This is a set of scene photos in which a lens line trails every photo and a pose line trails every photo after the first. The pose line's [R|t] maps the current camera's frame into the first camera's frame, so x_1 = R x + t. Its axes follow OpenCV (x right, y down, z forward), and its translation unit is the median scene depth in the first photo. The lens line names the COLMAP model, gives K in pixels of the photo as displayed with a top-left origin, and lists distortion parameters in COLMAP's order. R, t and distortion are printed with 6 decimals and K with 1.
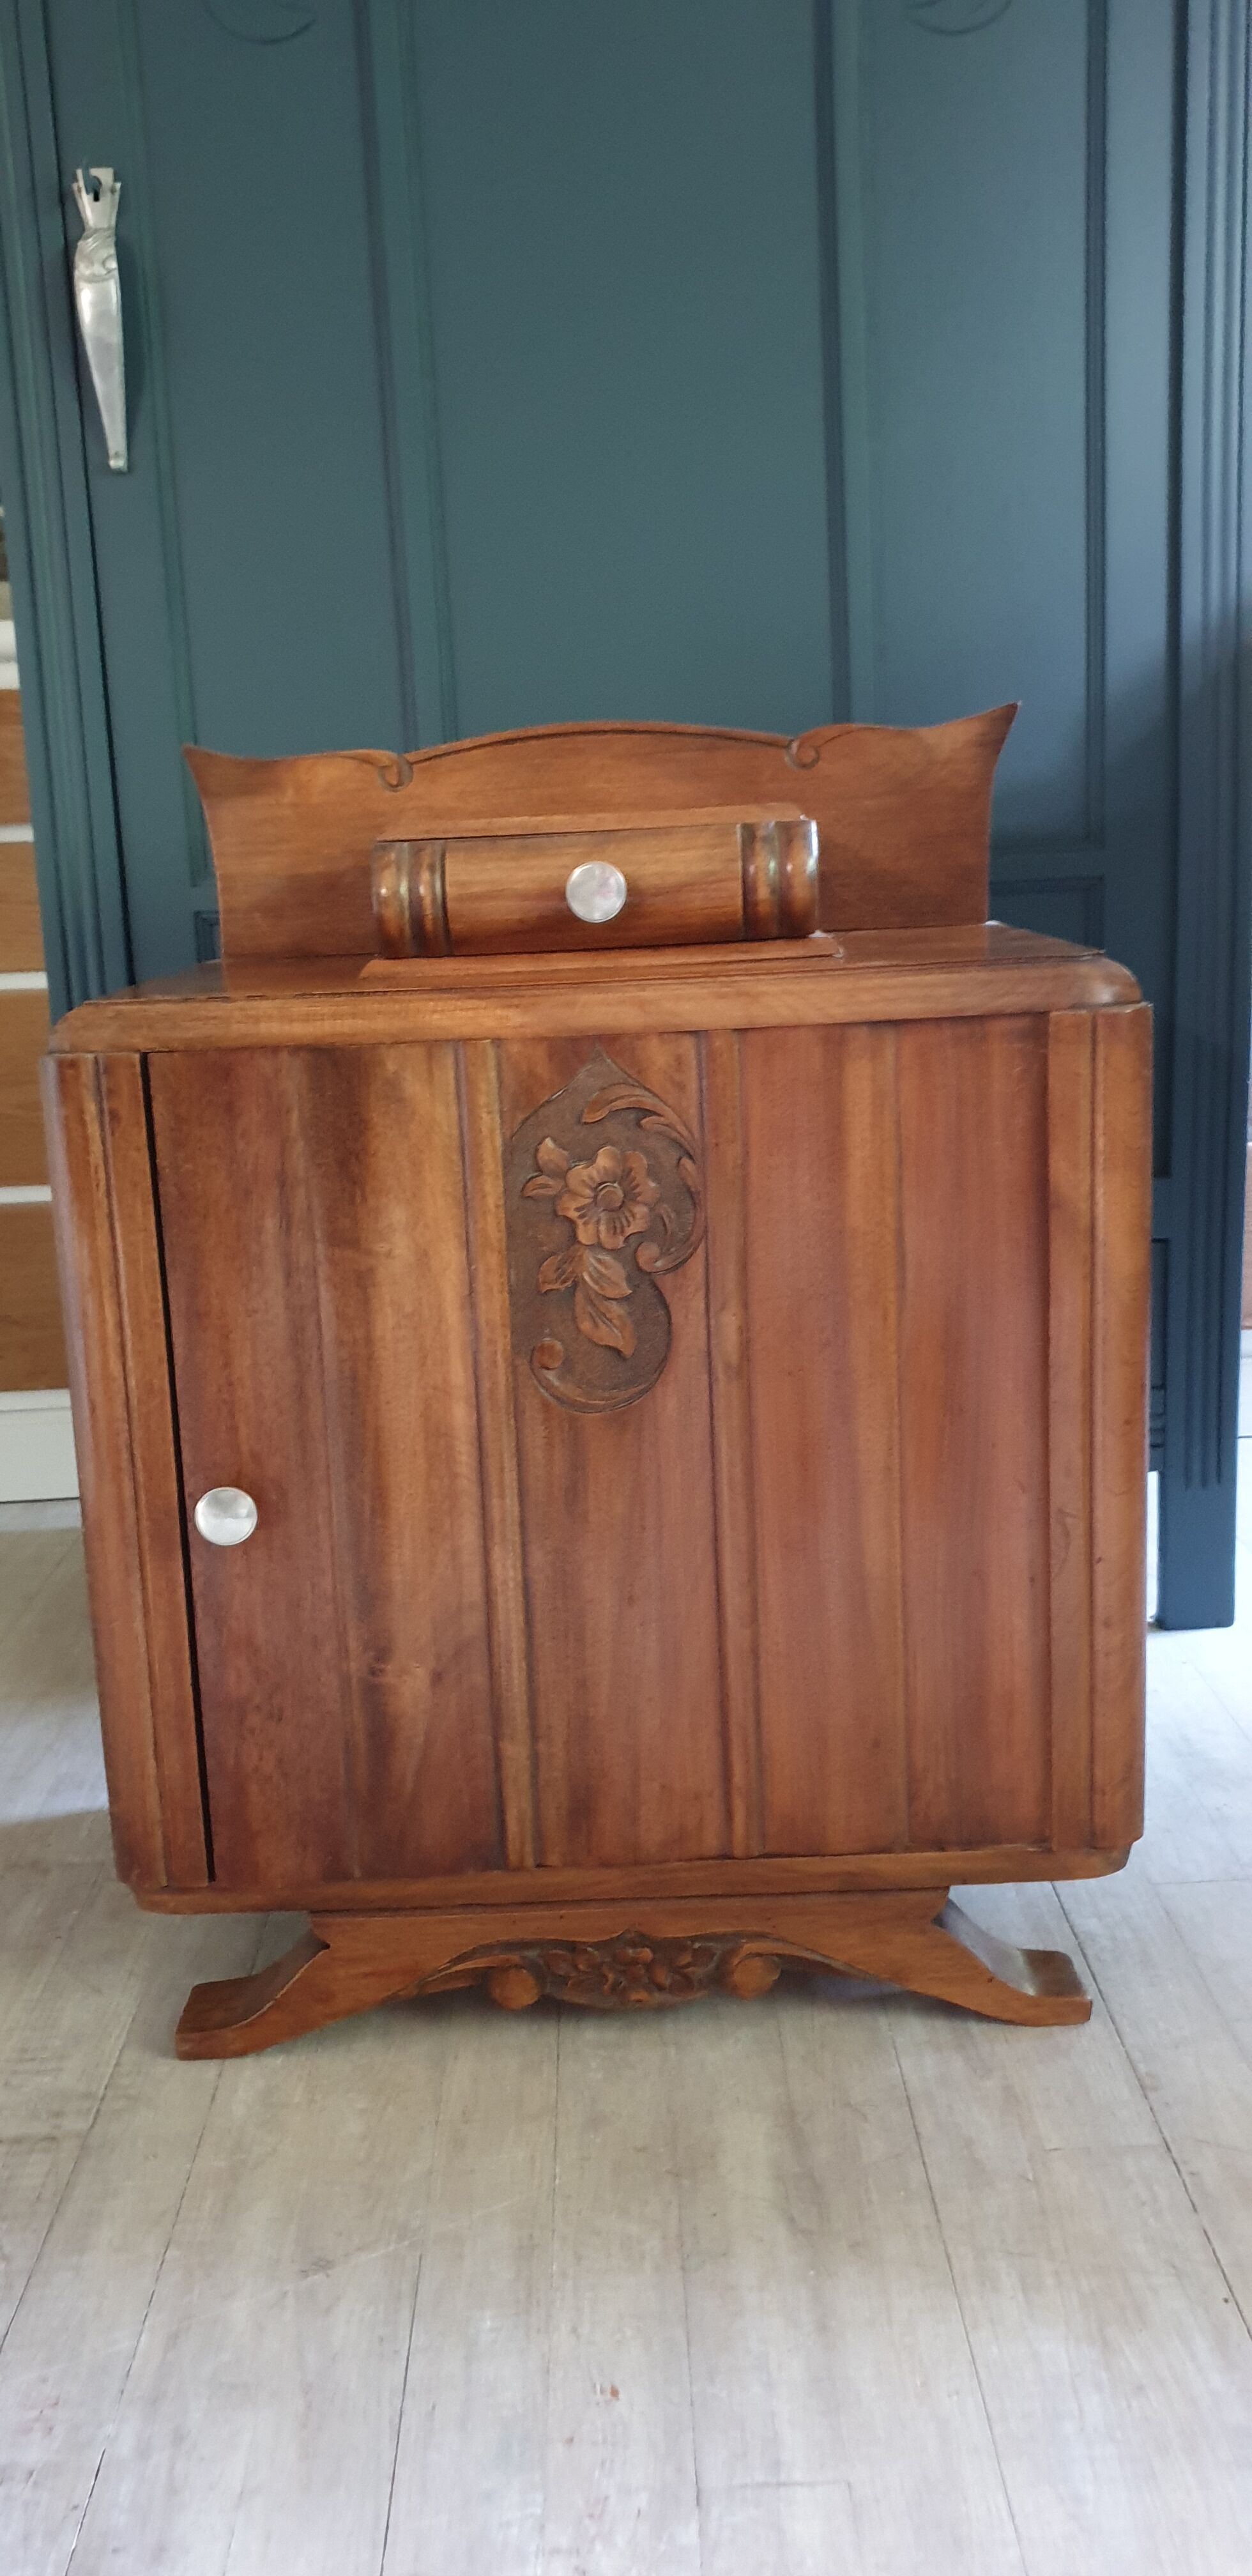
lens RADIAL K [[1974.3, 0, 647.7], [0, 1974.3, 1268.2], [0, 0, 1]] dist [-0.025882, 0.041972]
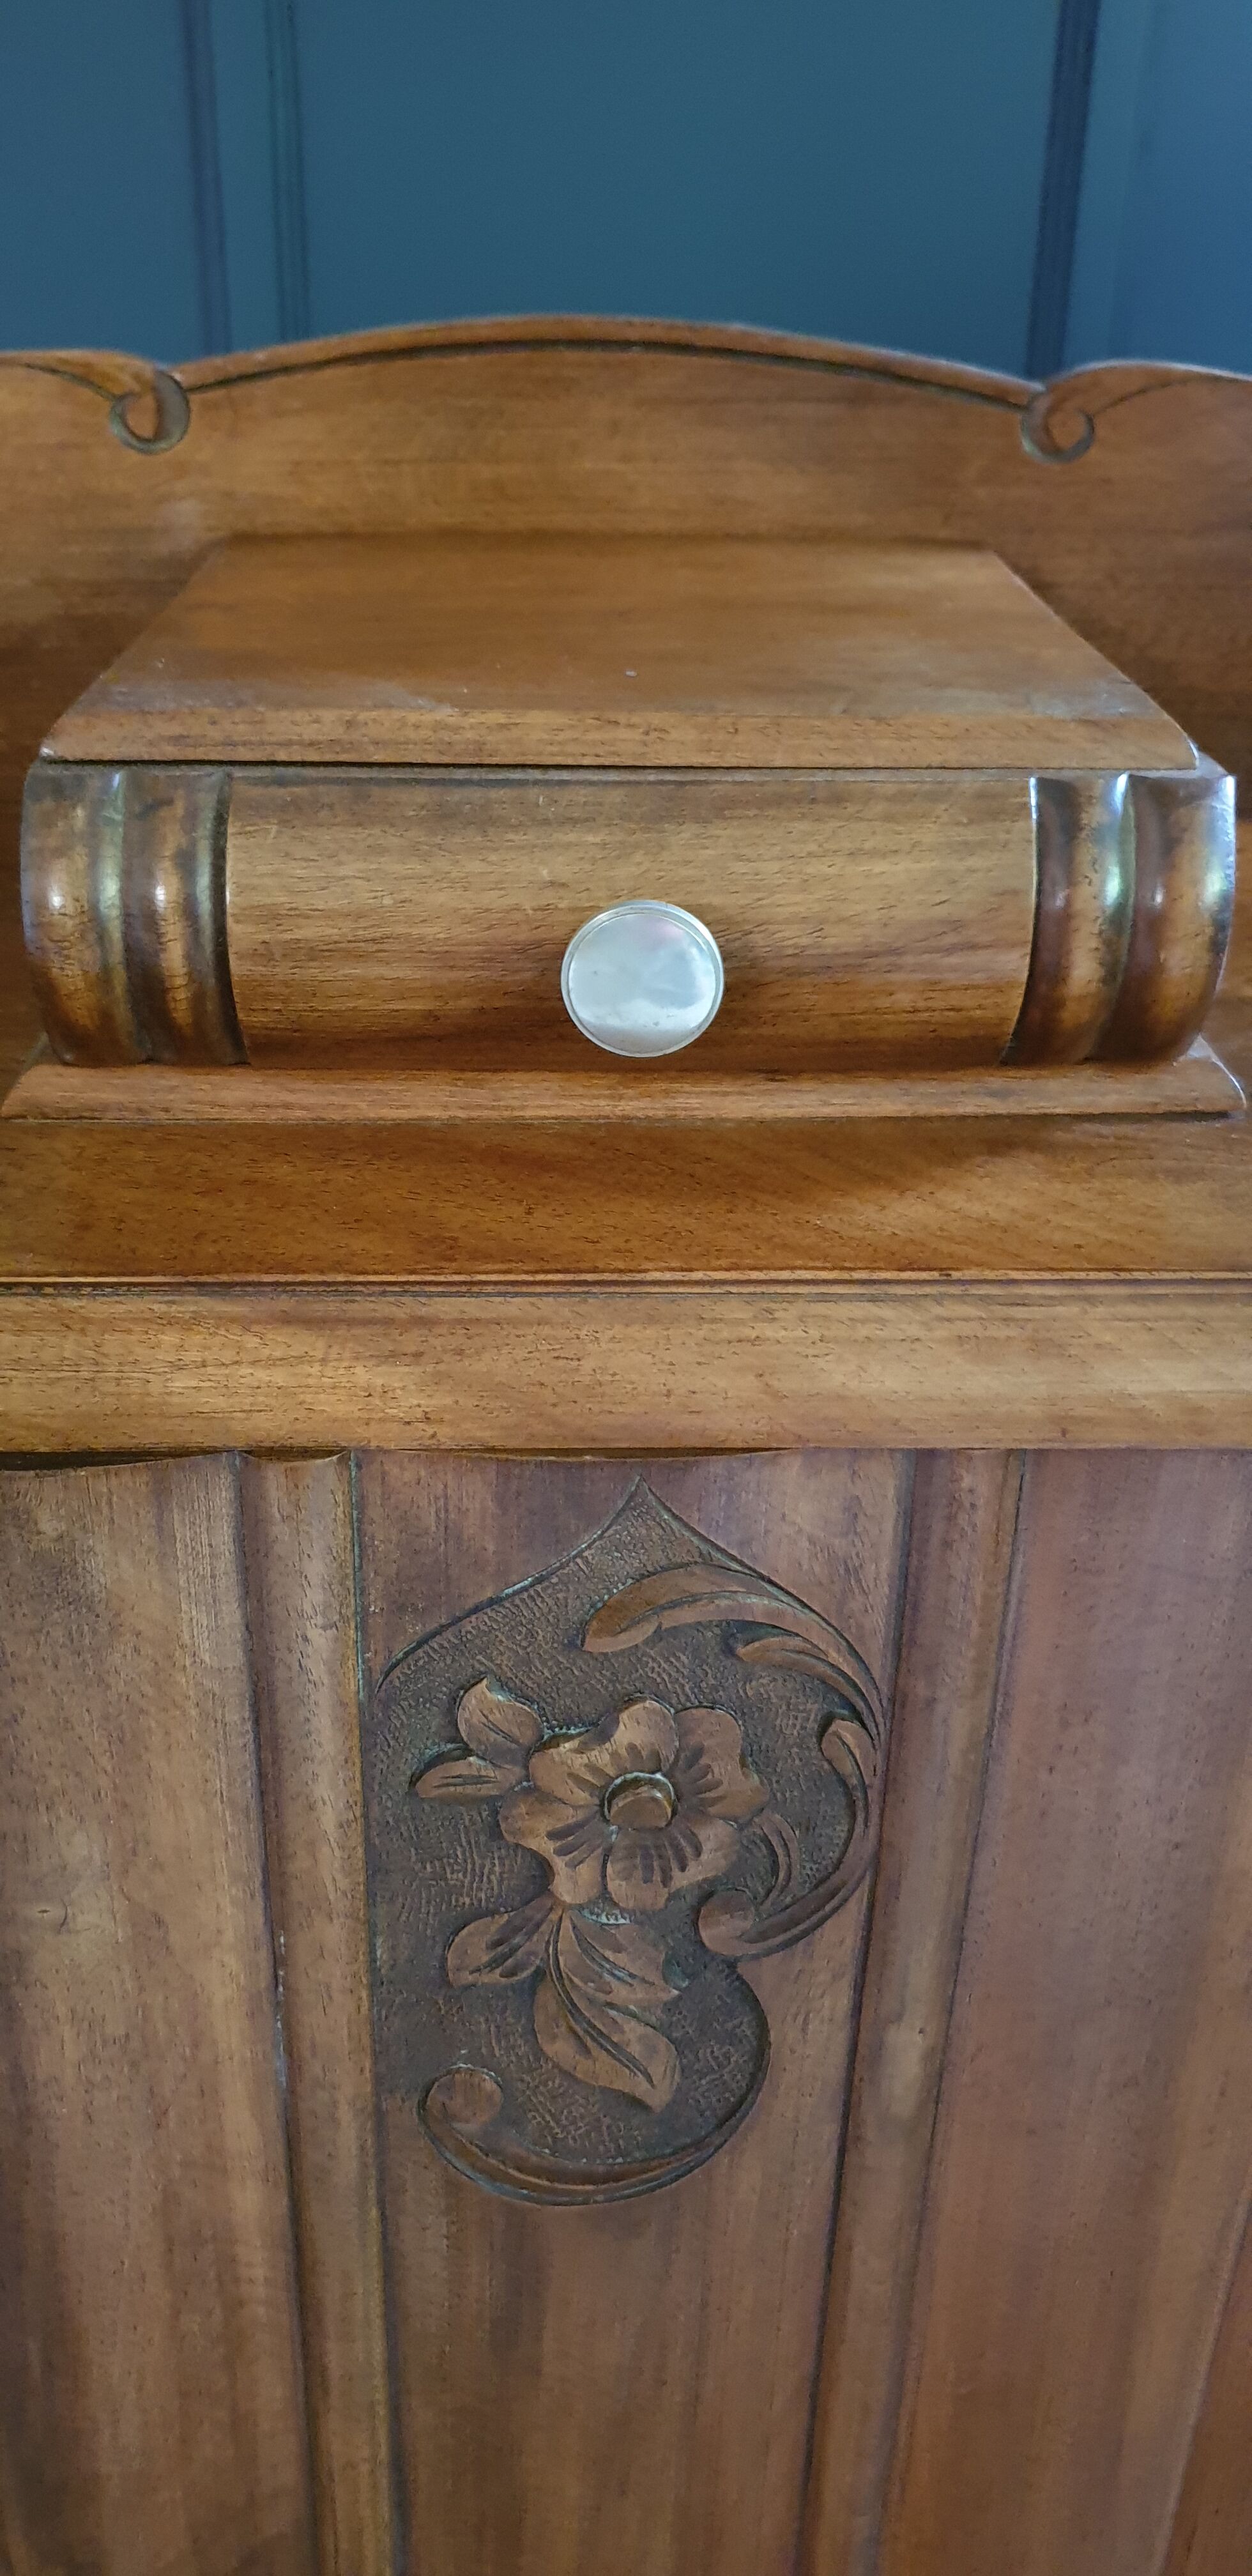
lens RADIAL K [[1974.3, 0, 622.0], [0, 1974.3, 1218.4], [0, 0, 1]] dist [-0.025882, 0.041972]
pose [[0.997492, 0.042696, 0.056458, -0.047635], [-0.055699, 0.965648, 0.253814, -0.236032], [-0.043682, -0.256322, 0.965604, 0.633818]]
